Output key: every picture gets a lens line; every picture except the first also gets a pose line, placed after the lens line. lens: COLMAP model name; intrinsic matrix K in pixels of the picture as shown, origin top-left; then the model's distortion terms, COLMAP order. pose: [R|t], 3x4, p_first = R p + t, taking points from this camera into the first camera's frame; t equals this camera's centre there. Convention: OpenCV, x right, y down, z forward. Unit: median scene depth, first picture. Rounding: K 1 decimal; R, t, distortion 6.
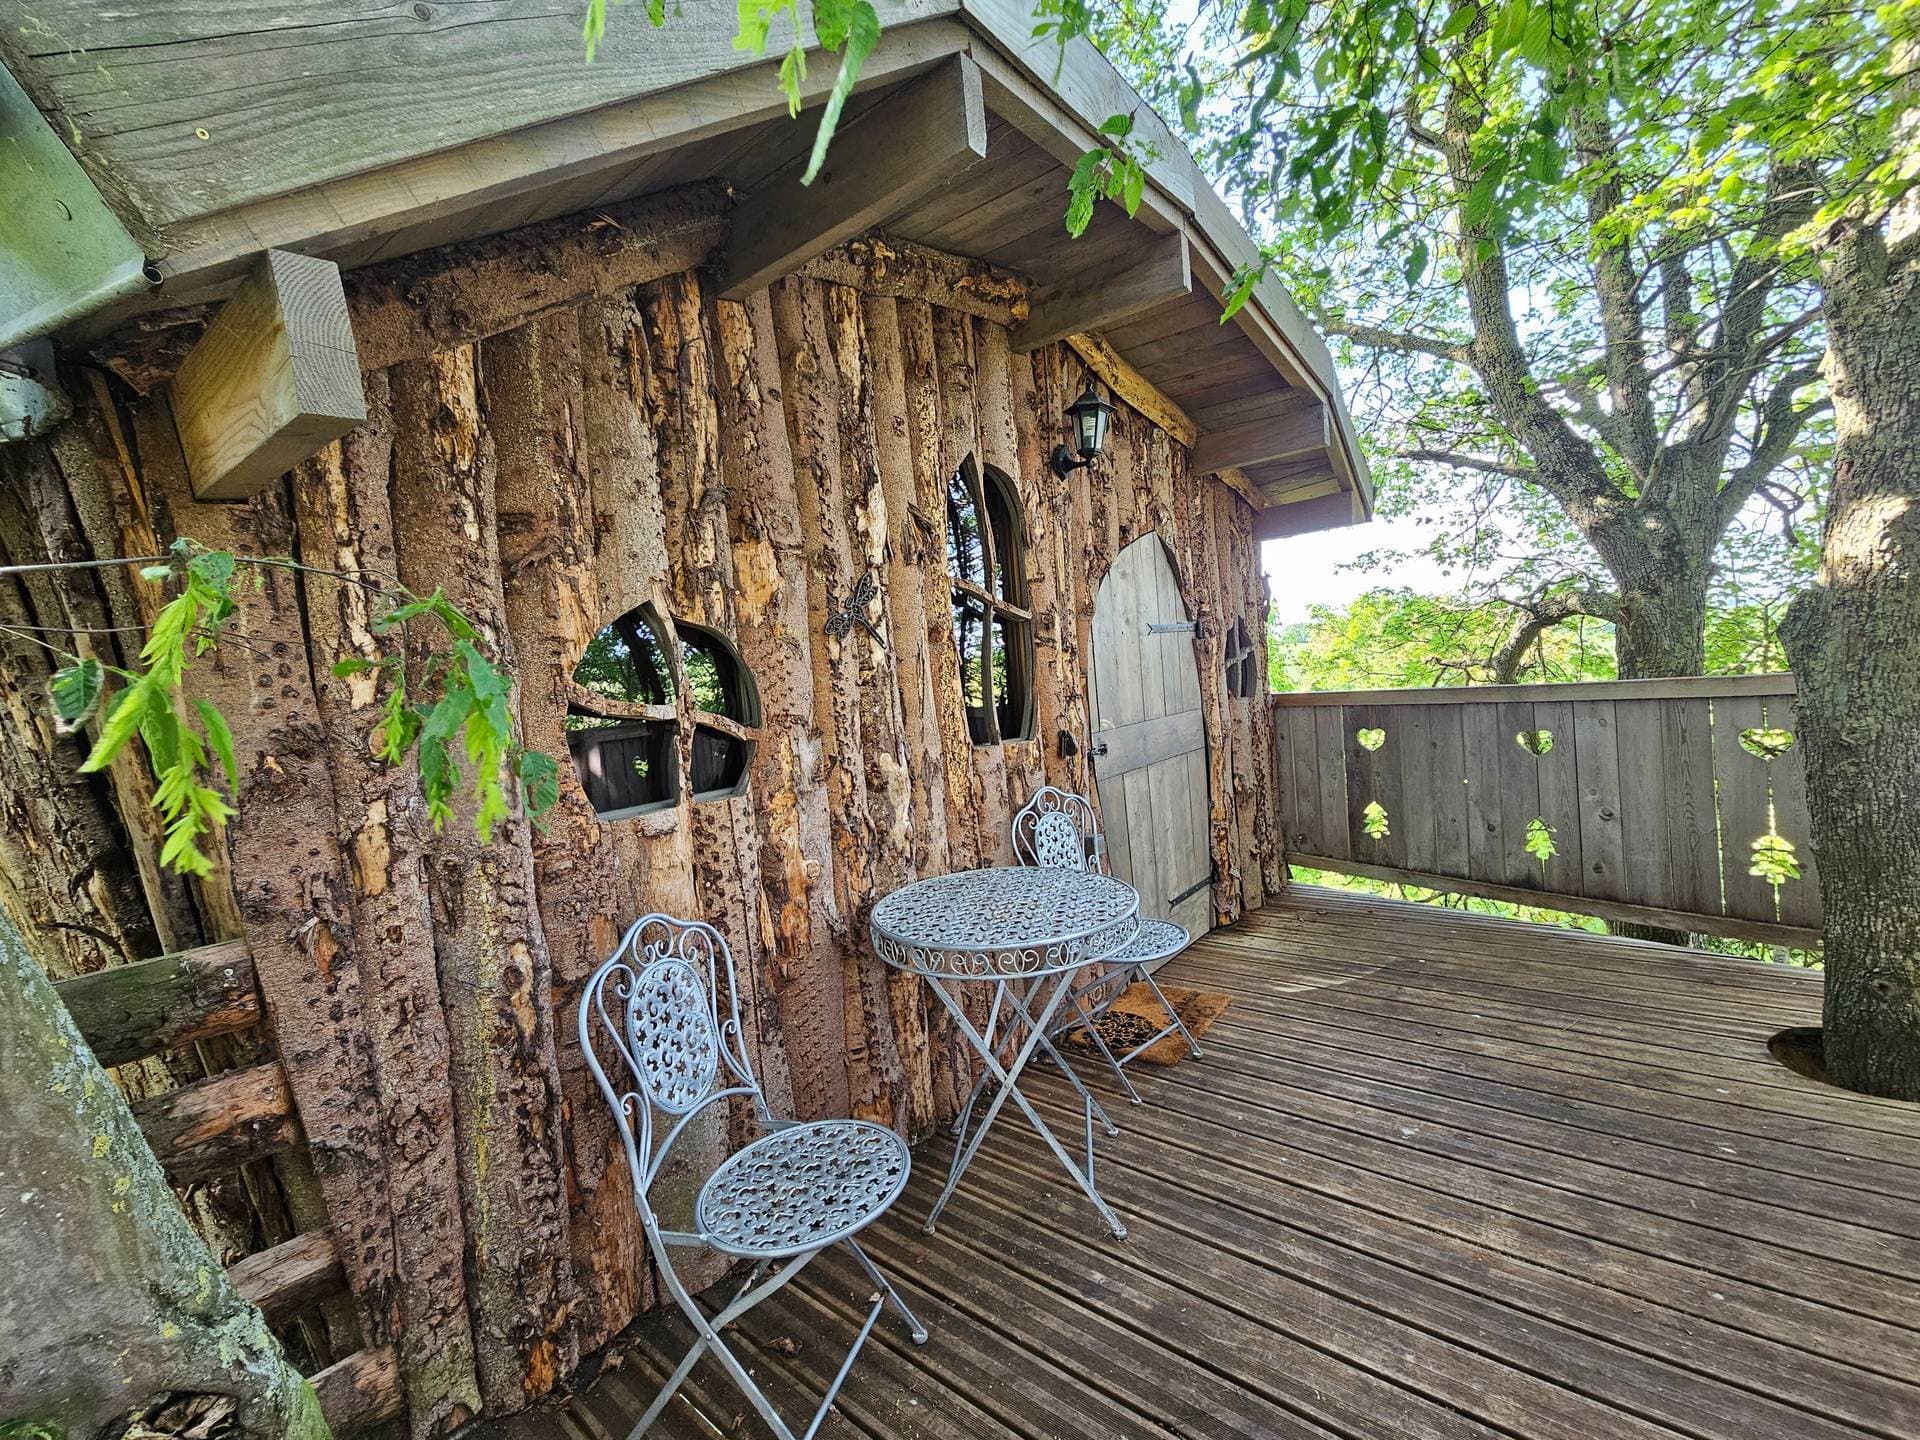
lens RADIAL K [[781.3, 0, 959.0], [0, 781.3, 715.3], [0, 0, 1]] dist [-0.010223, -0.000497]
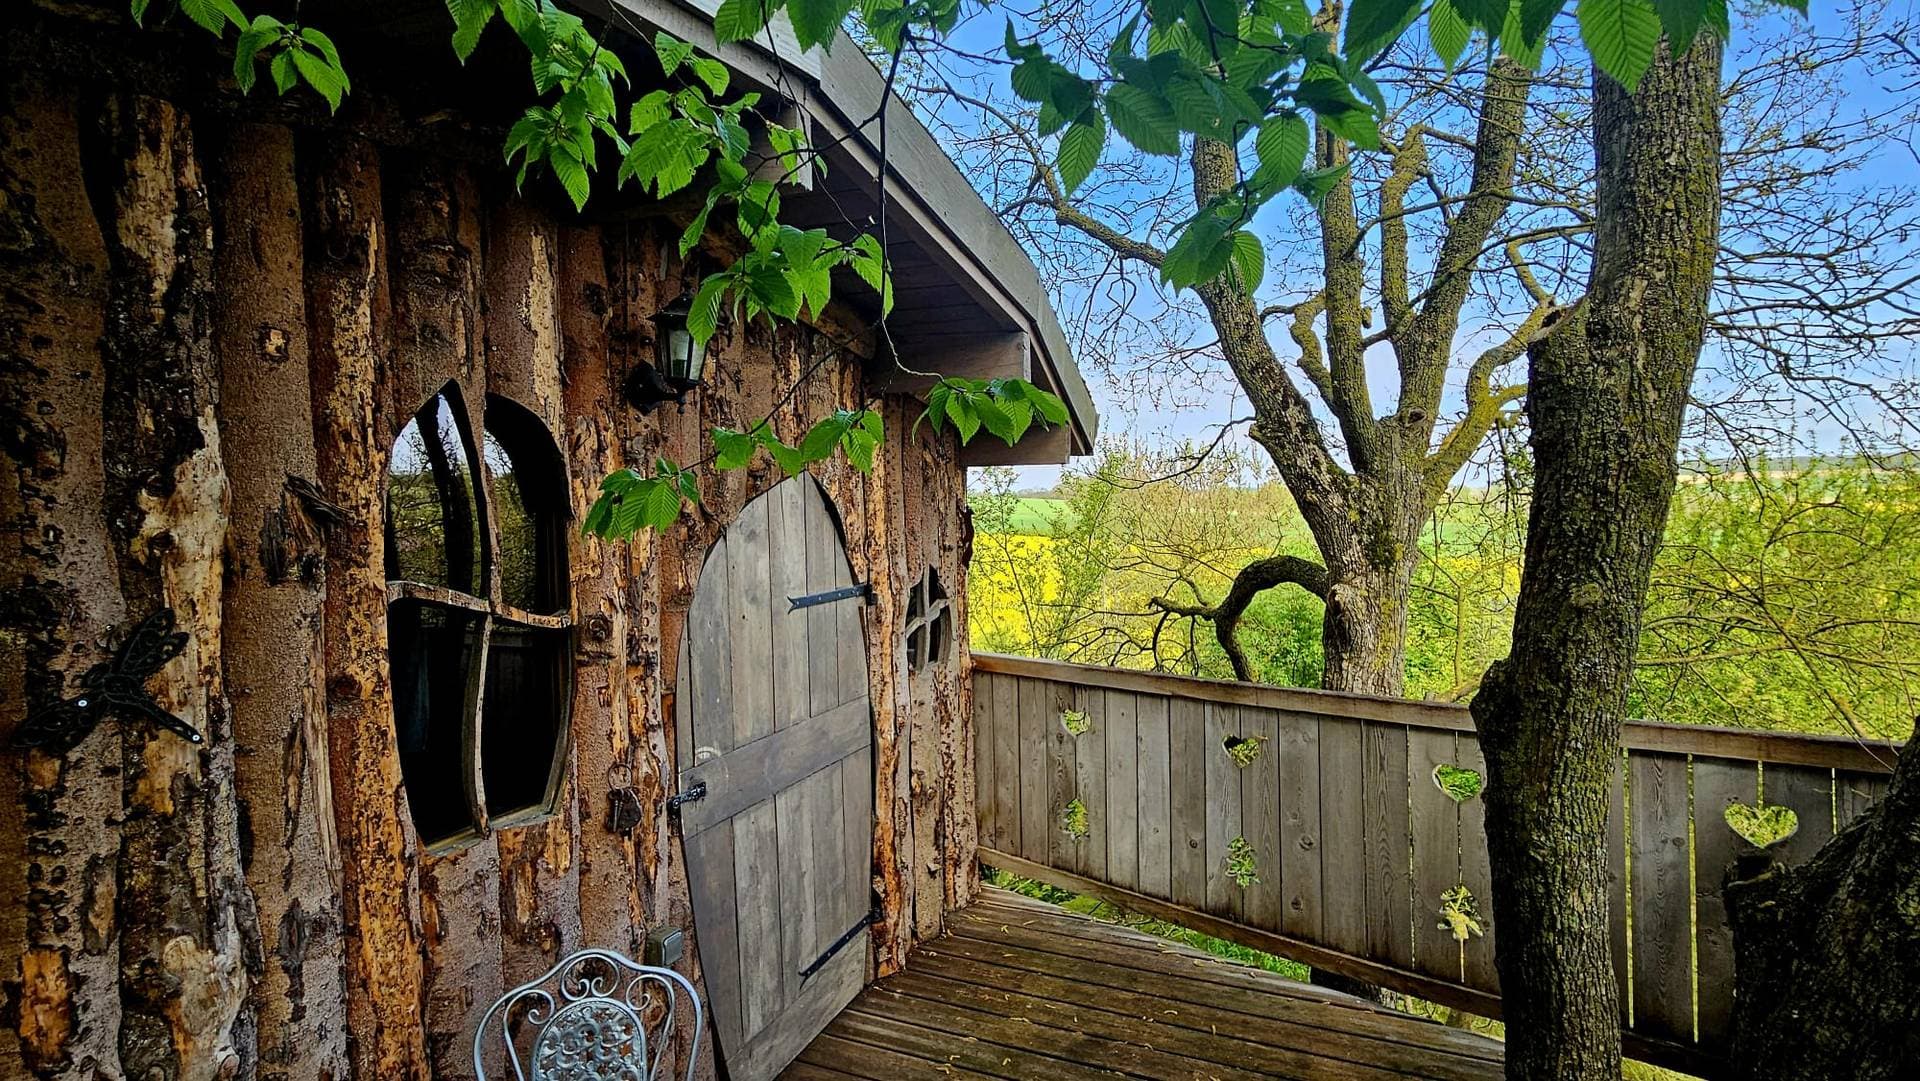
lens RADIAL K [[887.5, 0, 959.7], [0, 887.5, 540.1], [0, 0, 1]] dist [-0.005009, -0.000620]
pose [[0.955221, 0.052787, 0.291146, 0.180883], [-0.043155, 0.998291, -0.039411, -0.176871], [-0.292728, 0.025082, 0.955867, 0.179773]]
